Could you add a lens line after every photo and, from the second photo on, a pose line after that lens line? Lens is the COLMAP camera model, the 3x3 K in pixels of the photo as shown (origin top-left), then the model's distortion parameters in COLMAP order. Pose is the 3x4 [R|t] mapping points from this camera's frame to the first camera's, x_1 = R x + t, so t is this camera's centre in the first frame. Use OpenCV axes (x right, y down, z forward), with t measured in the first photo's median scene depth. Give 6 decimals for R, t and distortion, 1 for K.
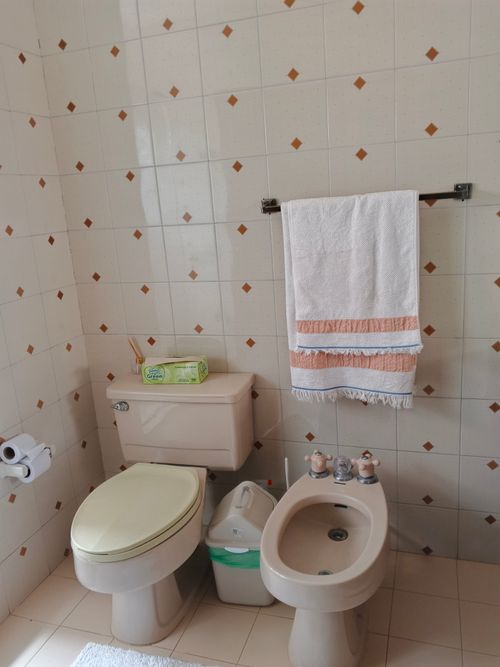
lens RADIAL K [[540.2, 0, 250.0], [0, 540.2, 333.5], [0, 0, 1]] dist [0.098896, -0.181174]
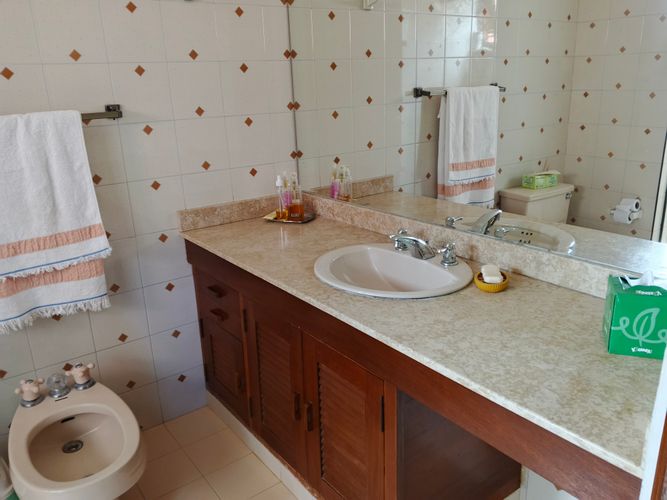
lens RADIAL K [[538.3, 0, 333.5], [0, 538.3, 250.0], [0, 0, 1]] dist [0.182668, -0.277394]
pose [[0.575961, -0.200521, 0.792503, -0.312510], [0.199993, 0.974553, 0.101237, 0.002061], [-0.792636, 0.100186, 0.601407, -0.047854]]
